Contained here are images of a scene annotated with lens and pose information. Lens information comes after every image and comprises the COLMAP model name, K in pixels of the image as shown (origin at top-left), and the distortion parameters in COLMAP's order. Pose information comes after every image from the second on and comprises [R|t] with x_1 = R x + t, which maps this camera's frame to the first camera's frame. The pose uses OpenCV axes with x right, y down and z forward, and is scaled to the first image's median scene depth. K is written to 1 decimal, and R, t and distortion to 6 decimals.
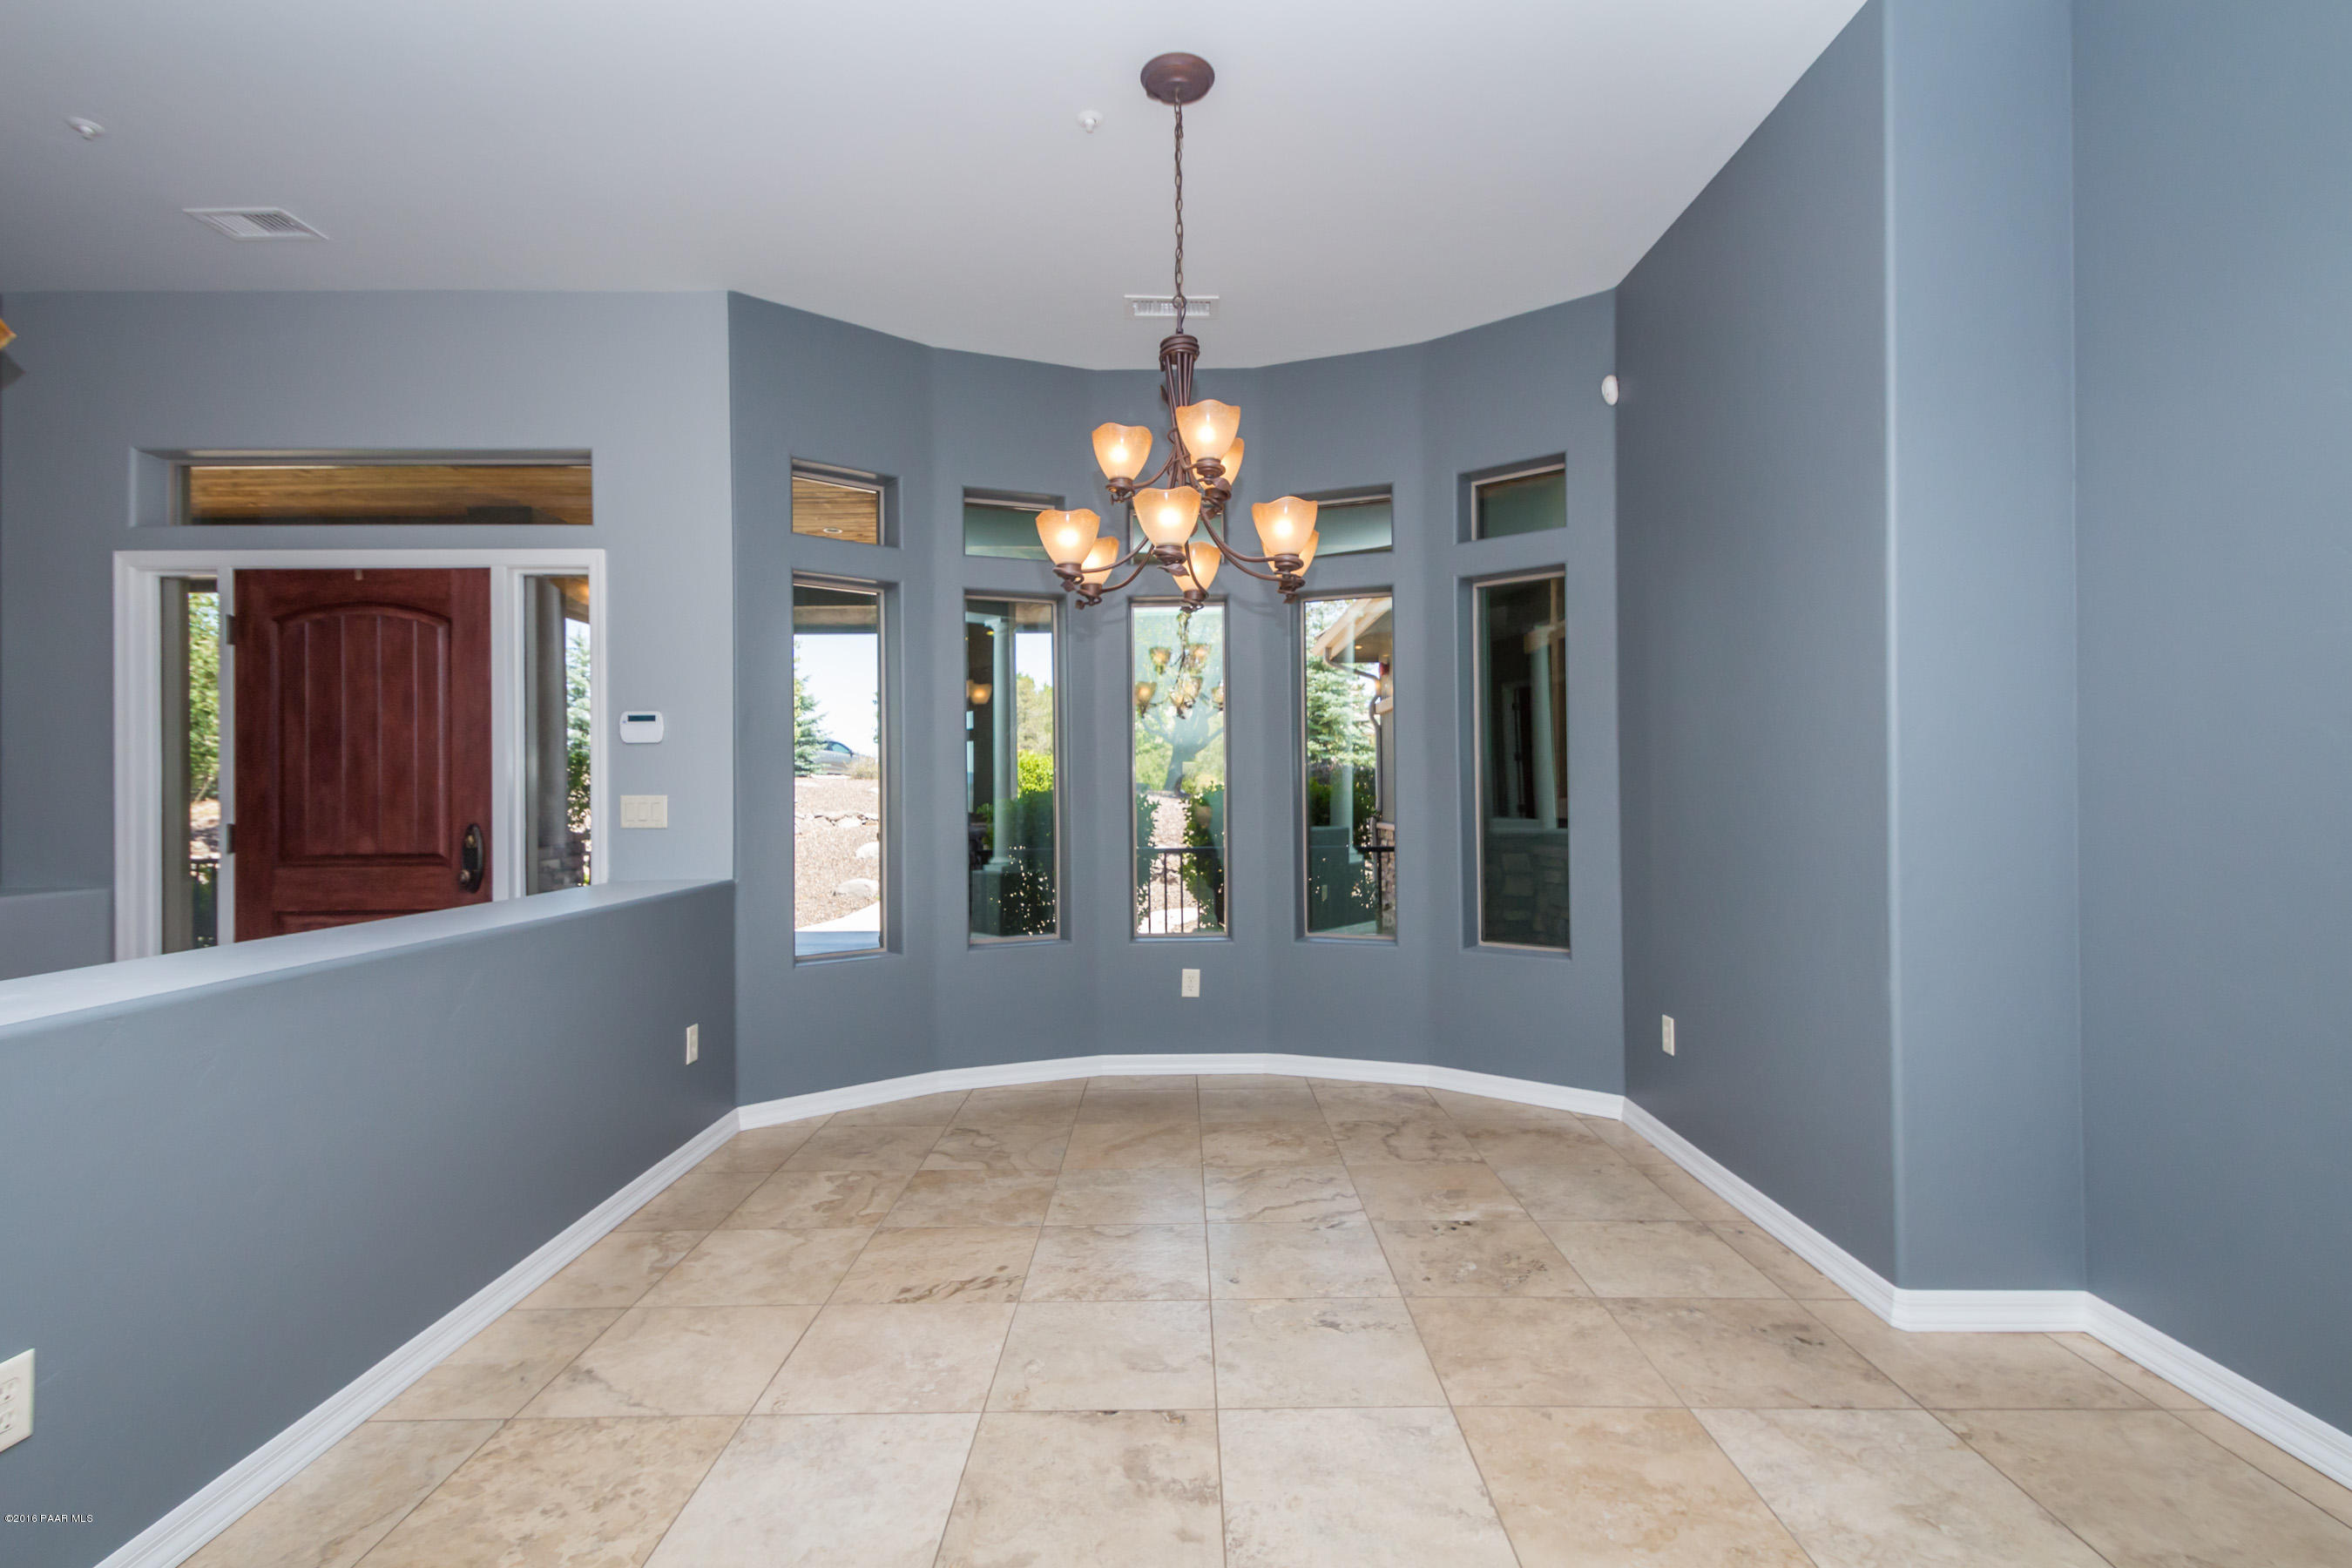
lens RADIAL K [[1119.7, 0, 1176.0], [0, 1119.7, 784.0], [0, 0, 1]] dist [0.002522, 0.000193]
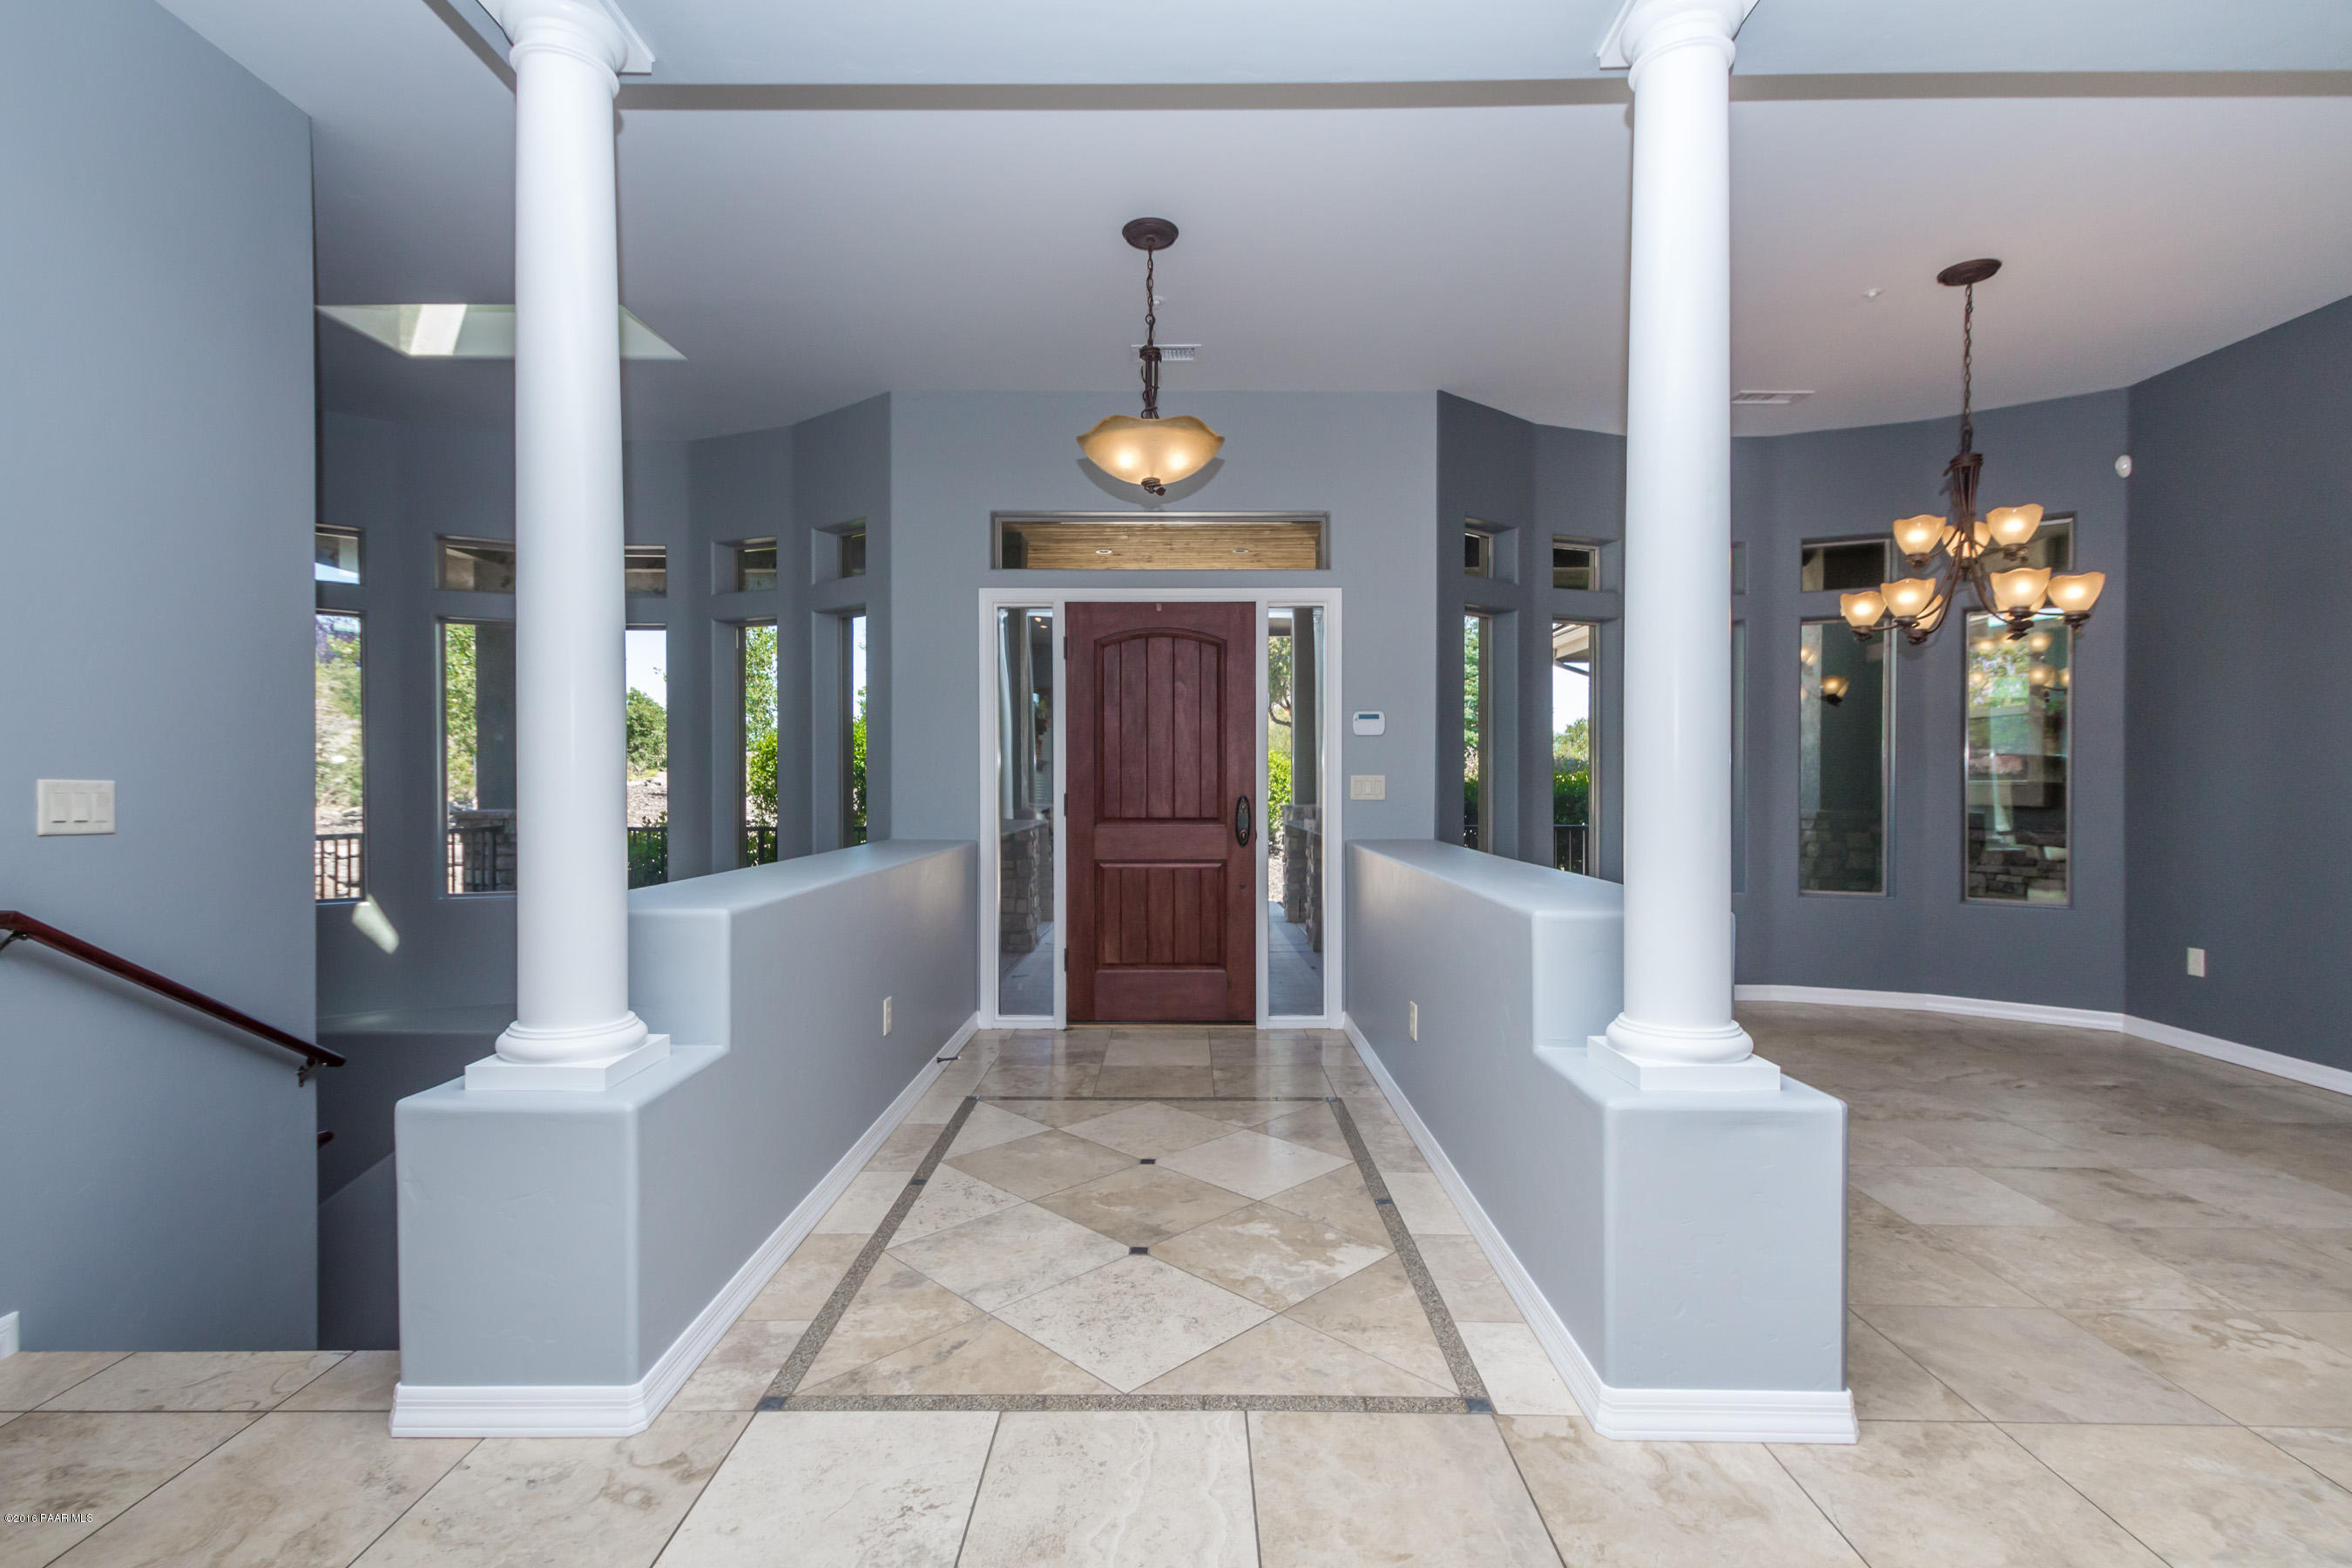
lens RADIAL K [[1113.4, 0, 1162.3], [0, 1113.4, 788.5], [0, 0, 1]] dist [0.002567, -0.000080]
pose [[0.999698, 0.008801, -0.022959, -0.692765], [-0.008511, 0.999883, 0.012695, 0.011612], [0.023068, -0.012496, 0.999656, -0.315325]]
